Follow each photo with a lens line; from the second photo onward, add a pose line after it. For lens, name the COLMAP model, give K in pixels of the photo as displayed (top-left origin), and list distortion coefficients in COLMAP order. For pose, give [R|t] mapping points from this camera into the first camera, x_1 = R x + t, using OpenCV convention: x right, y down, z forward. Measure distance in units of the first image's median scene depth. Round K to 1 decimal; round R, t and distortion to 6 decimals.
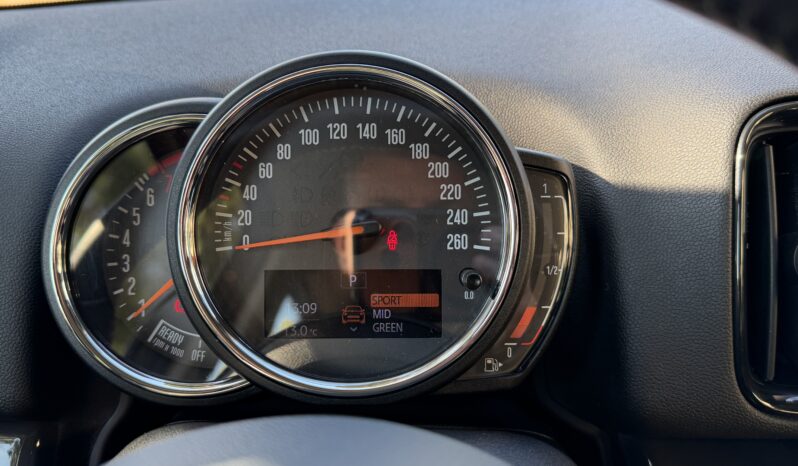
lens RADIAL K [[657.0, 0, 393.3], [0, 657.0, 233.9], [0, 0, 1]] dist [0.035228, -0.108669]
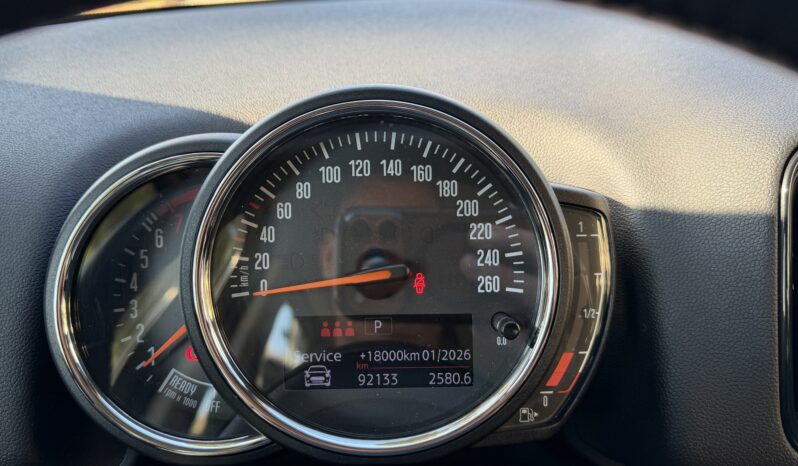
lens RADIAL K [[657.0, 0, 394.4], [0, 657.0, 232.9], [0, 0, 1]] dist [0.035228, -0.108669]
pose [[0.999697, -0.010658, 0.022204, -0.057934], [0.010608, 0.999941, 0.002385, -0.065397], [-0.022228, -0.002149, 0.999751, 0.058795]]
